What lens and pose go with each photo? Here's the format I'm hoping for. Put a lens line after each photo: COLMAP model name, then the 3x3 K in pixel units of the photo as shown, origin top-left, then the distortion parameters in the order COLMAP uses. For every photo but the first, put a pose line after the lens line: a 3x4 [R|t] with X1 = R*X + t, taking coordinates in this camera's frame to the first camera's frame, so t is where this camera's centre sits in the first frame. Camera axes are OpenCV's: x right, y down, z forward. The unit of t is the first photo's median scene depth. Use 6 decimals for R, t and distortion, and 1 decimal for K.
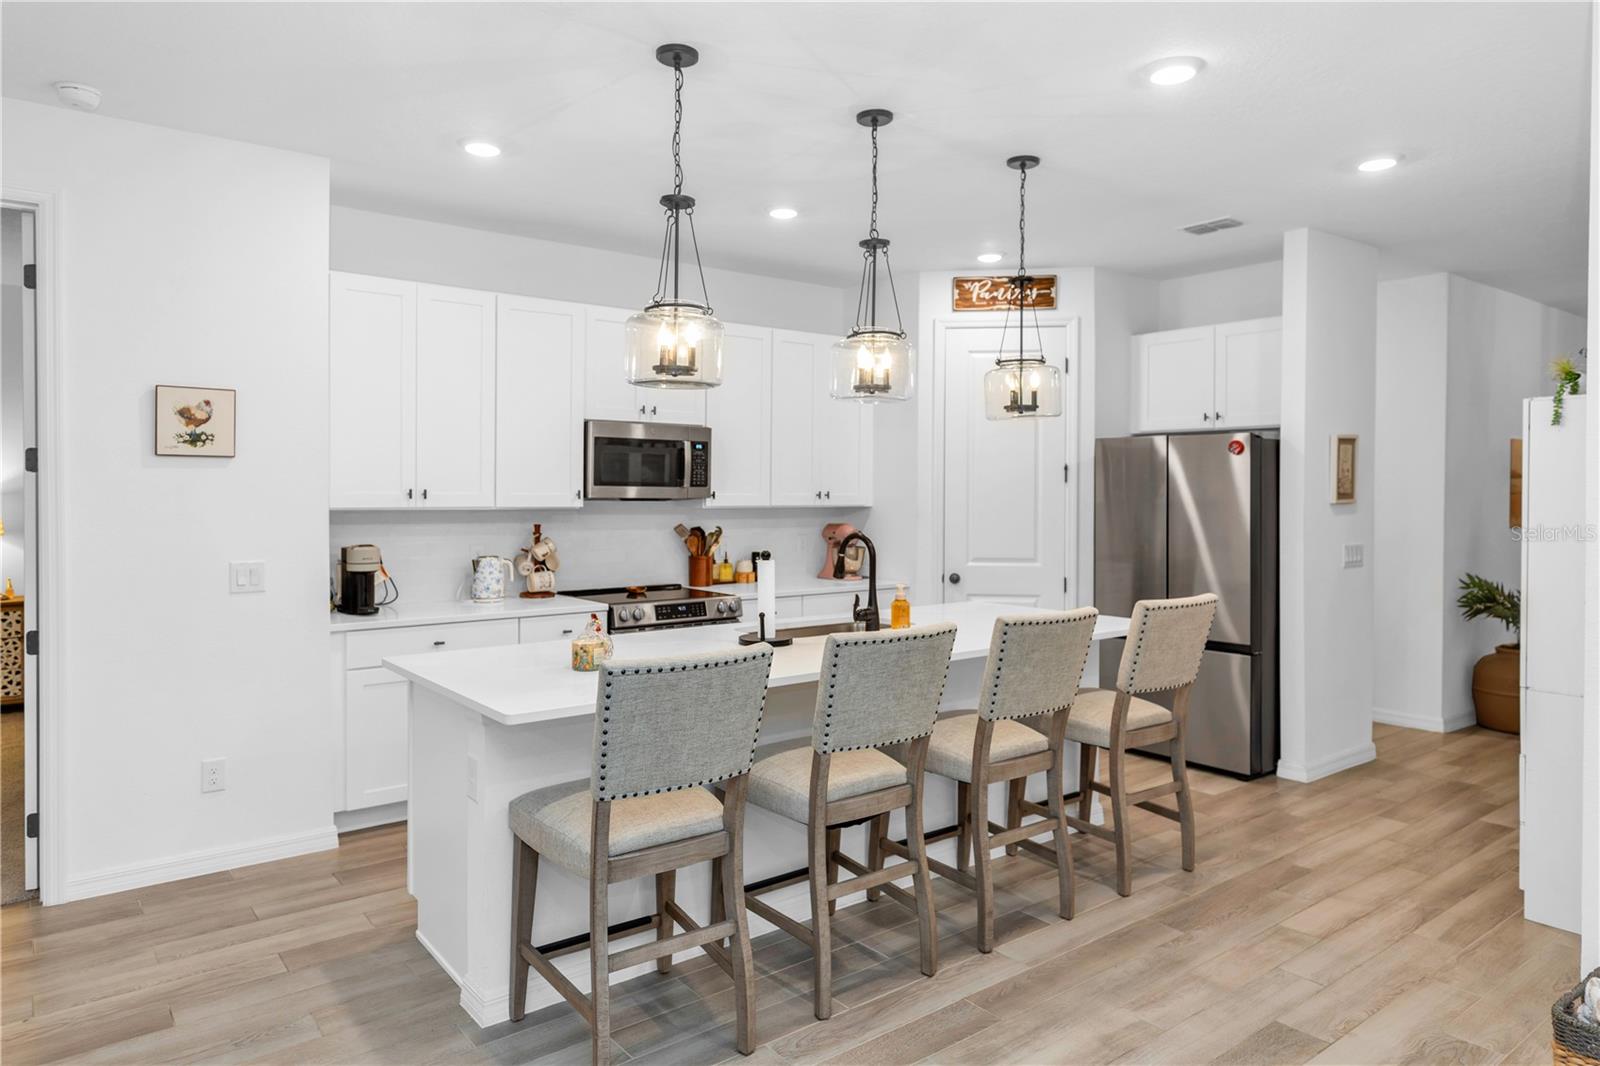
lens RADIAL K [[992.8, 0, 751.9], [0, 992.8, 482.9], [0, 0, 1]] dist [-0.003973, -0.000394]
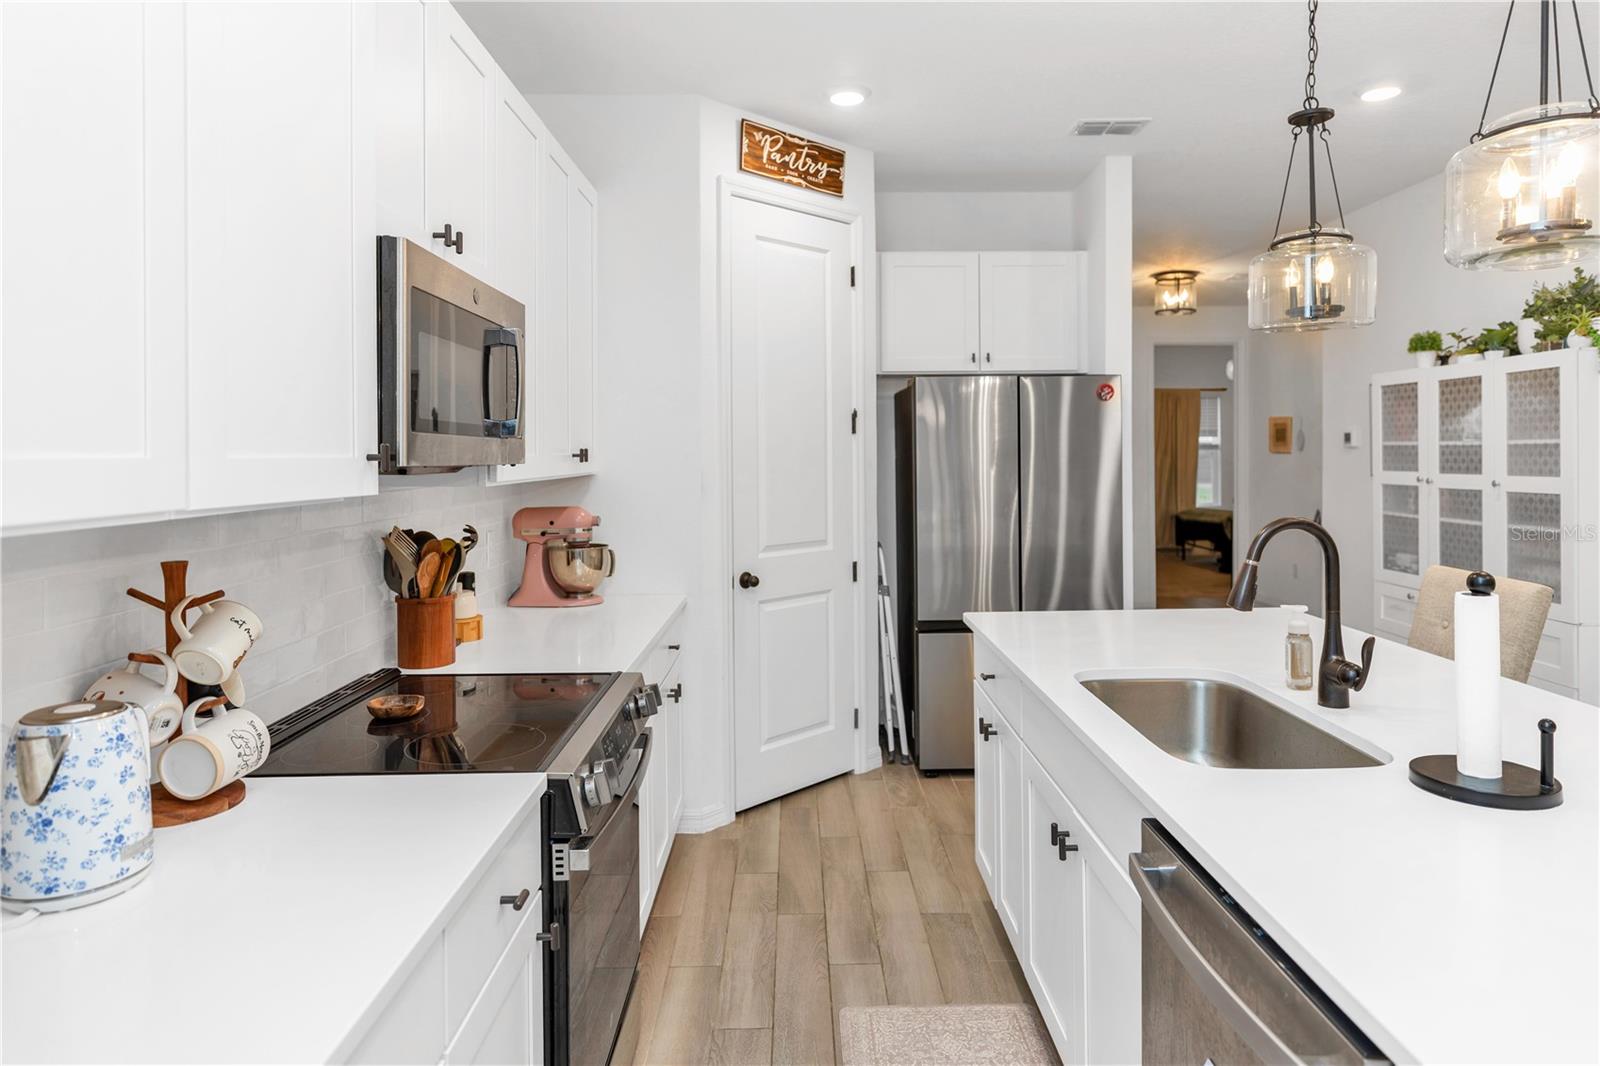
lens RADIAL K [[986.6, 0, 805.5], [0, 986.6, 448.3], [0, 0, 1]] dist [0.000538, -0.000328]
pose [[0.585502, -0.005647, 0.810651, -0.337936], [0.003128, 0.999984, 0.004707, 0.007387], [-0.810665, -0.000220, 0.585511, 0.664817]]
